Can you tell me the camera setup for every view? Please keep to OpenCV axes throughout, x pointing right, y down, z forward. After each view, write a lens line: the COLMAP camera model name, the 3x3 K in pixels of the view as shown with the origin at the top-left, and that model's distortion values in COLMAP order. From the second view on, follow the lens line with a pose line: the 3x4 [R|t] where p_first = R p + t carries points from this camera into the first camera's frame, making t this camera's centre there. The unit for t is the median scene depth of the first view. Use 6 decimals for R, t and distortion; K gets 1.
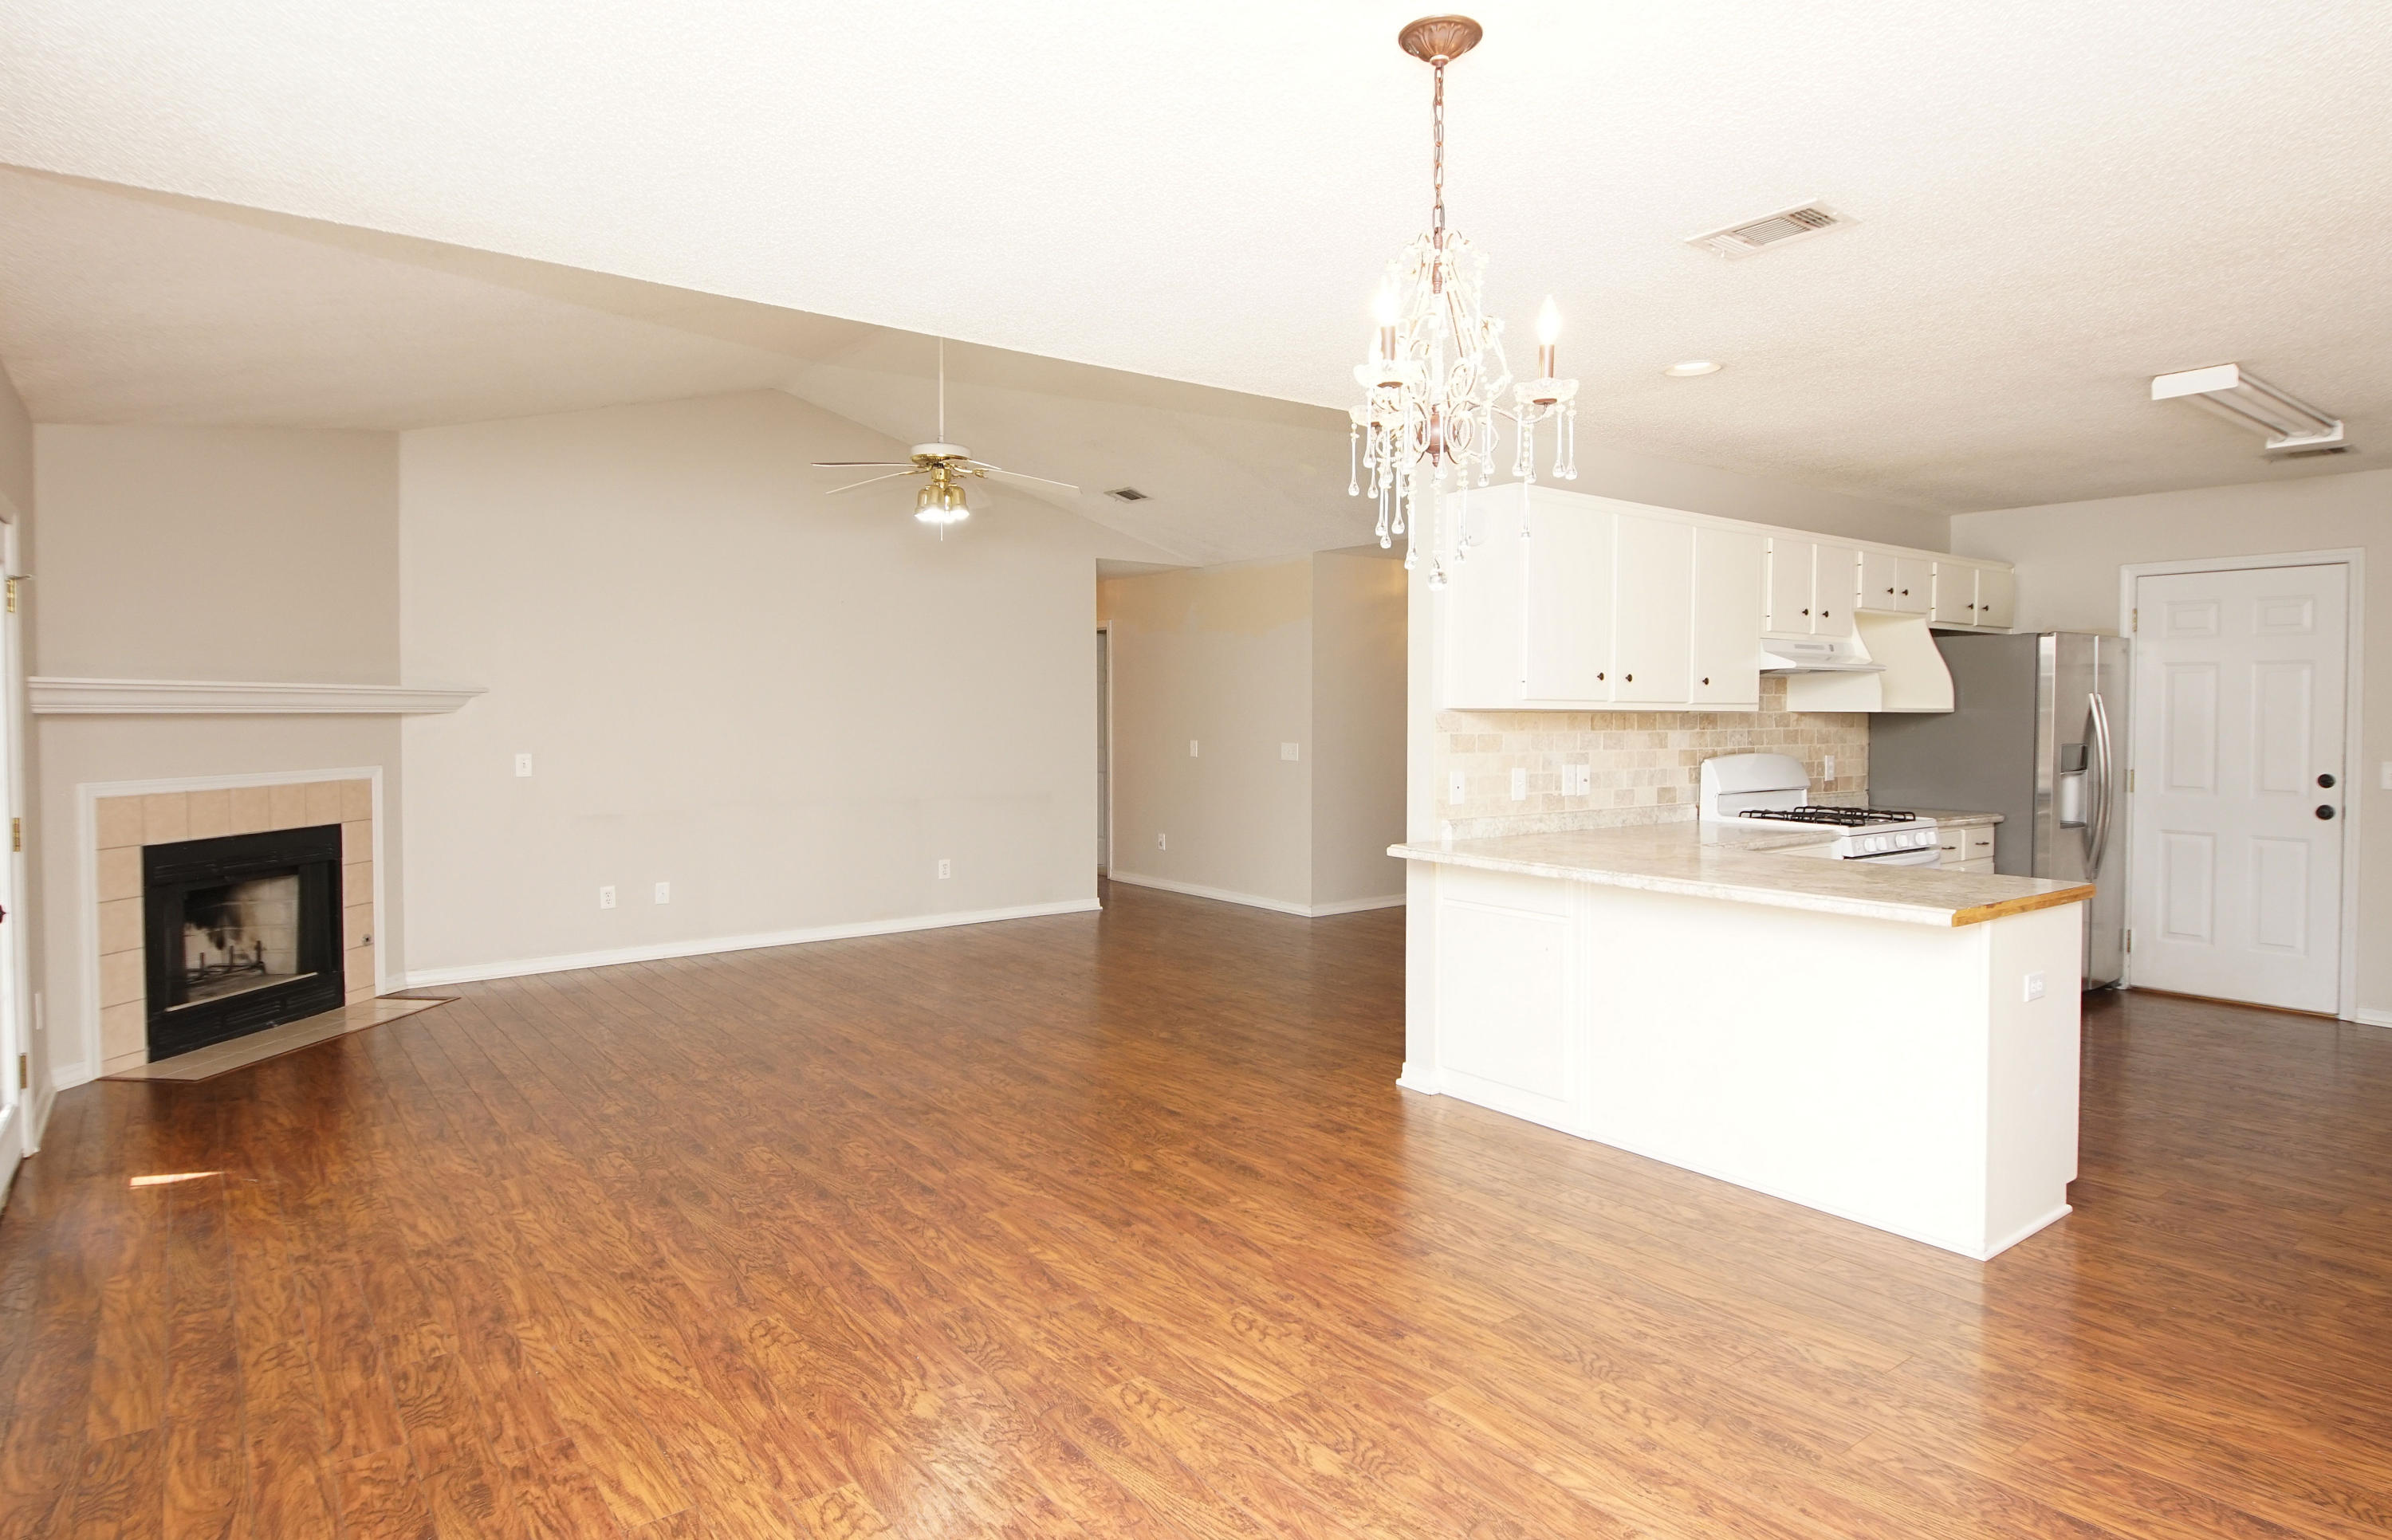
lens RADIAL K [[1309.3, 0, 1173.2], [0, 1309.3, 733.9], [0, 0, 1]] dist [0.024254, -0.027618]
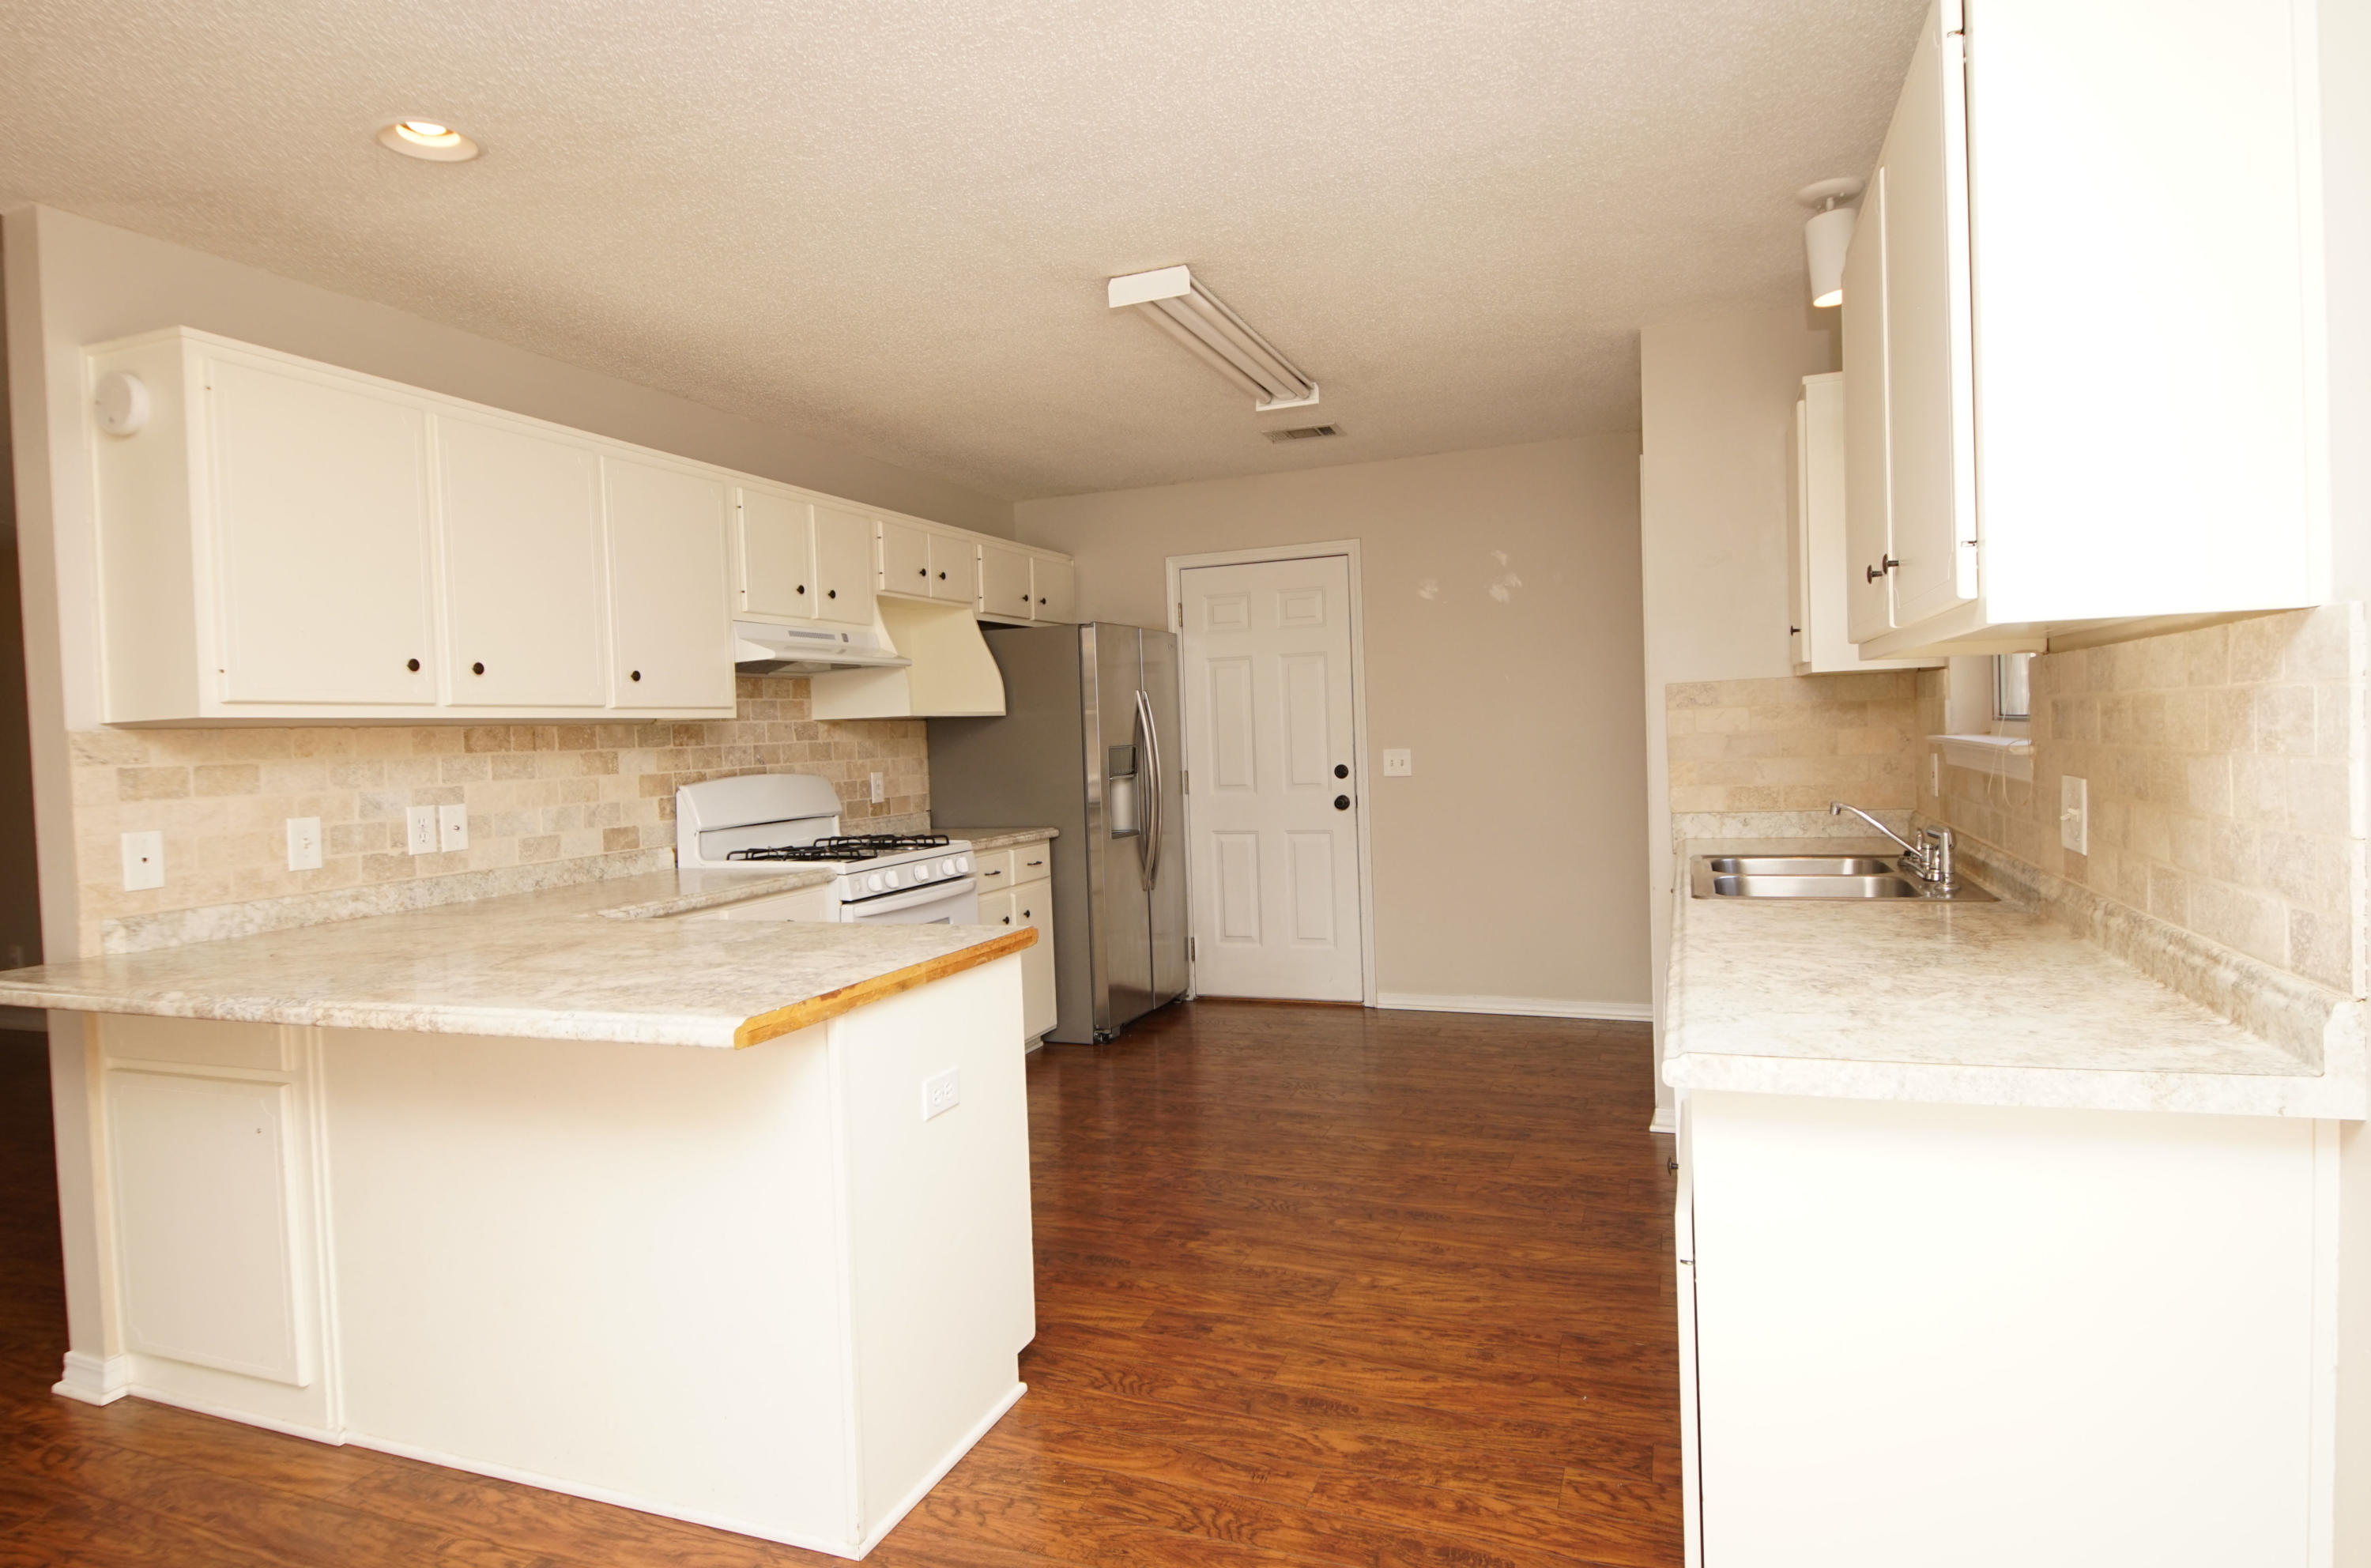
lens RADIAL K [[1304.5, 0, 1173.2], [0, 1304.5, 766.2], [0, 0, 1]] dist [0.015790, -0.013004]
pose [[0.849806, -0.050454, 0.524675, 0.298563], [0.052162, 0.998572, 0.011540, 0.016498], [-0.524508, 0.017562, 0.851224, 0.264155]]
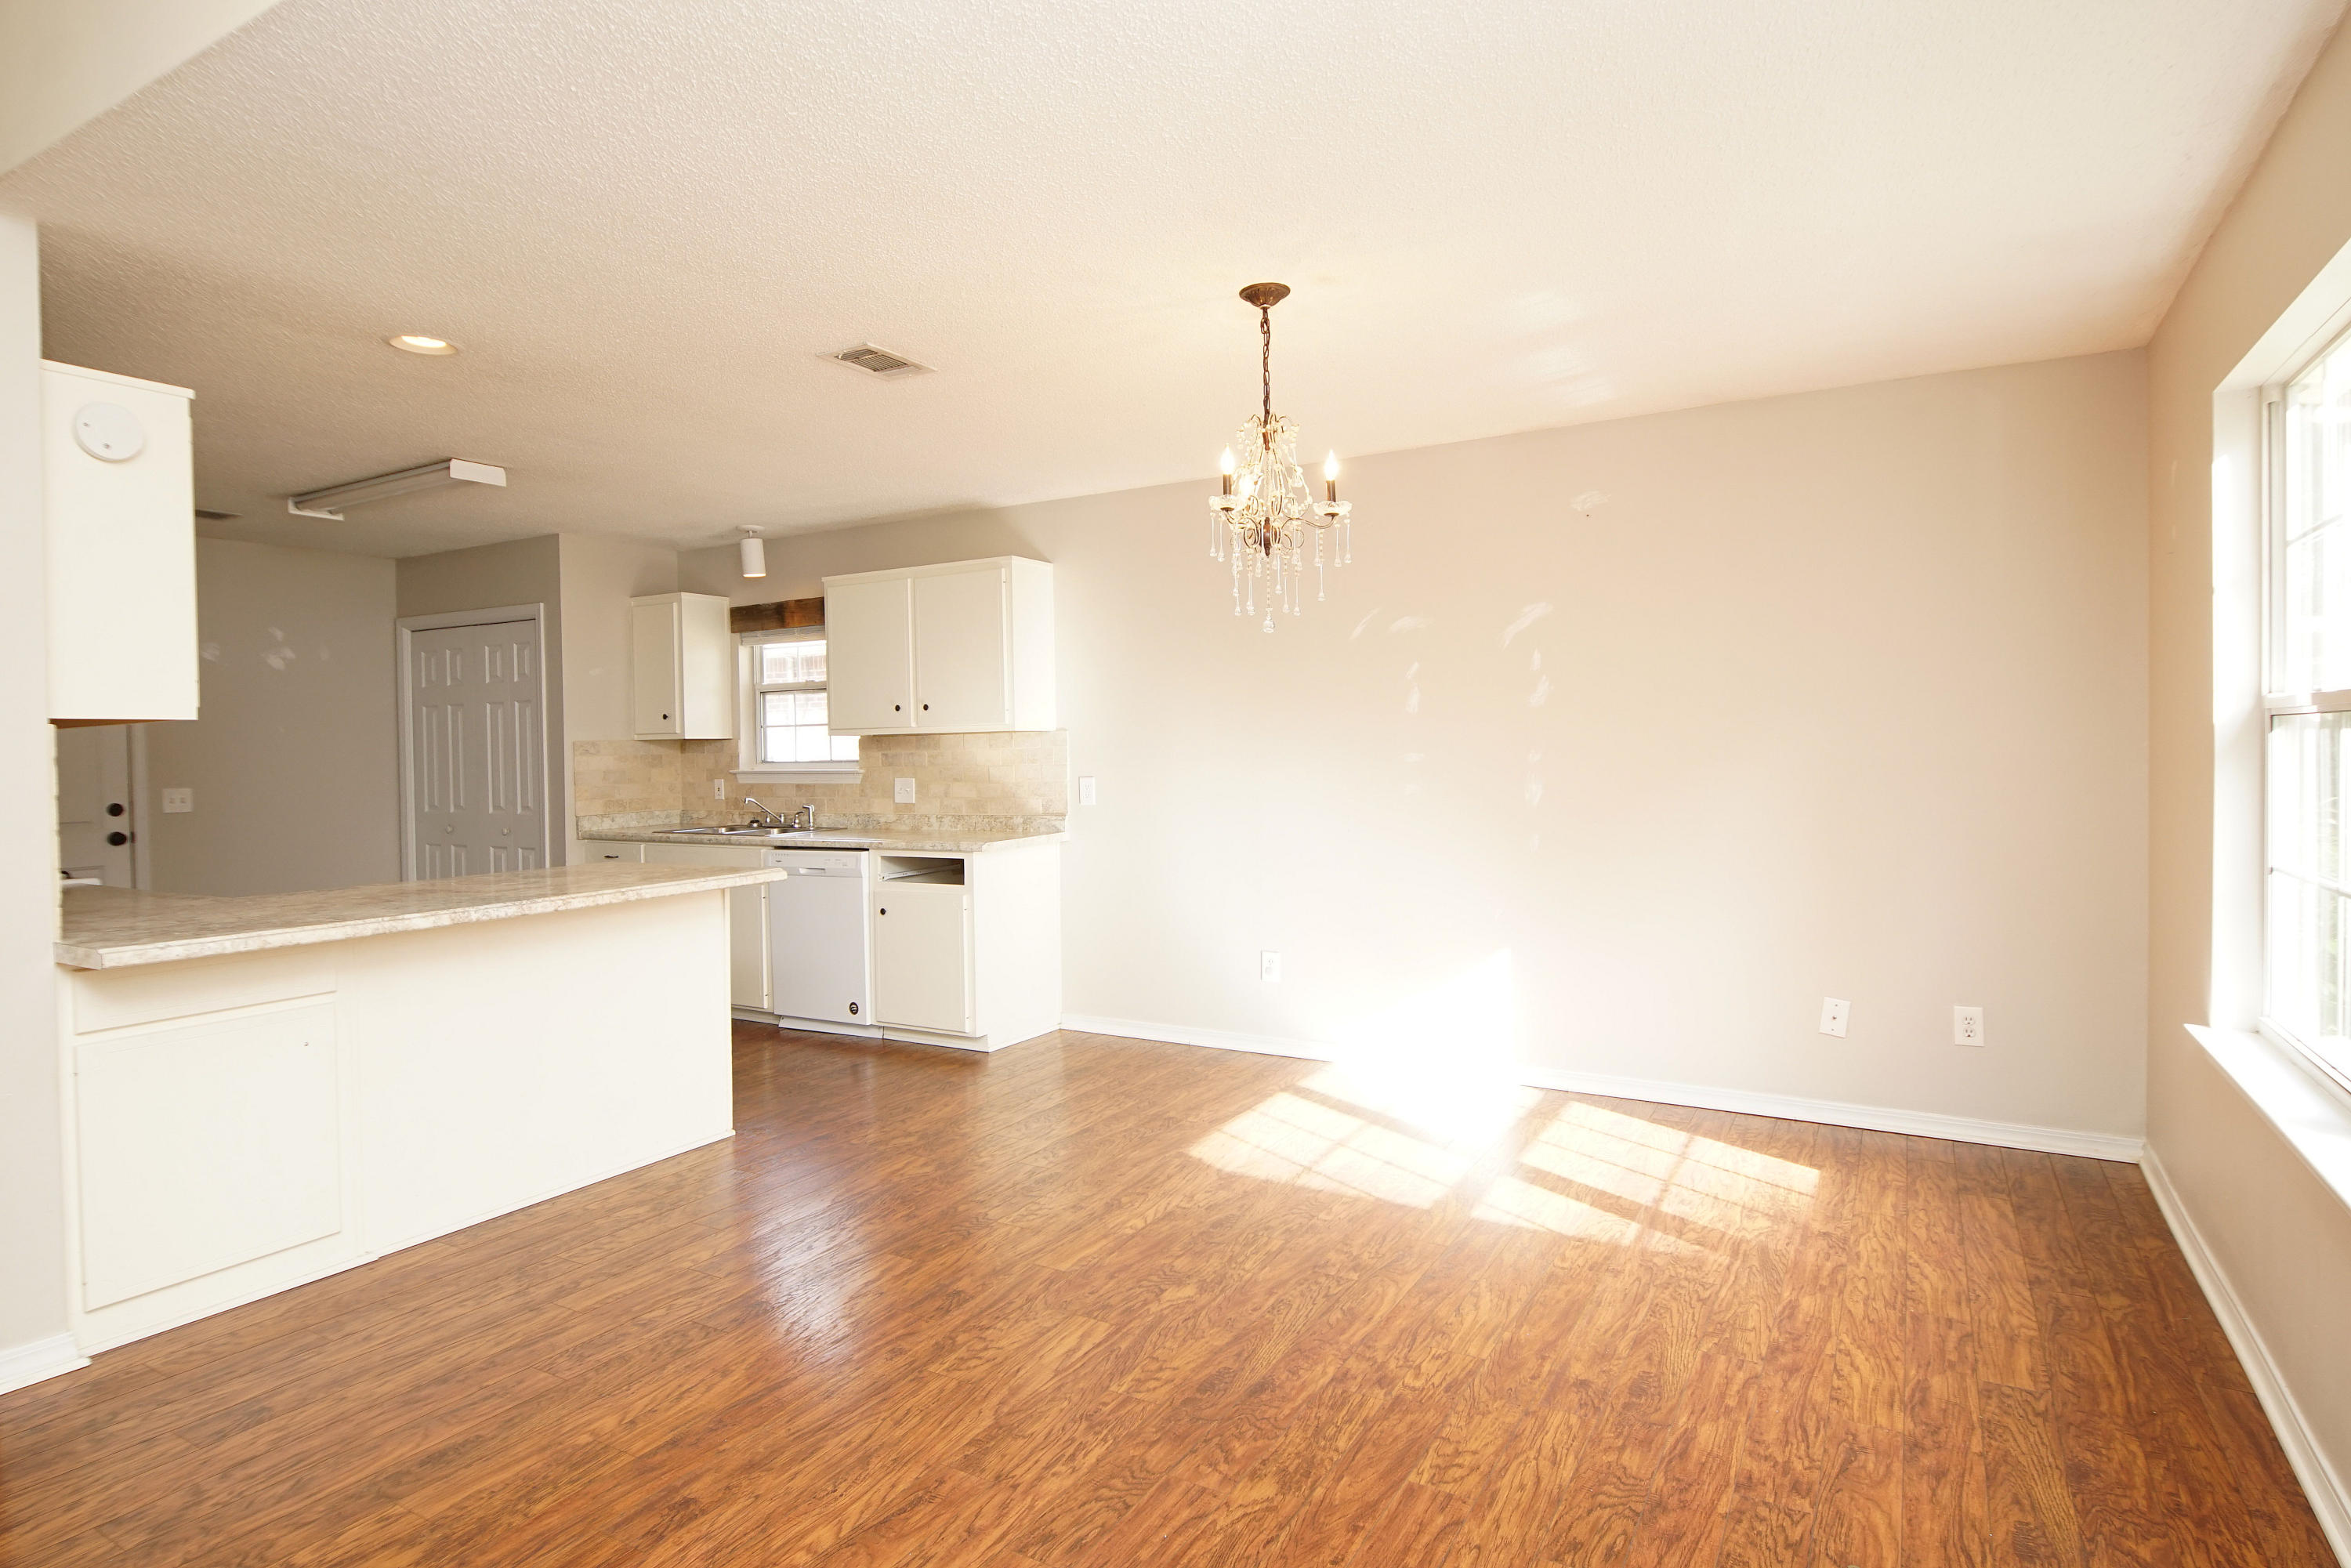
lens RADIAL K [[1260.8, 0, 1163.4], [0, 1260.8, 757.2], [0, 0, 1]] dist [0.029538, -0.028563]
pose [[-0.386035, -0.003563, 0.922477, -0.509158], [0.036016, 0.999172, 0.018931, 0.004976], [-0.921781, 0.040532, -0.385587, 0.739834]]
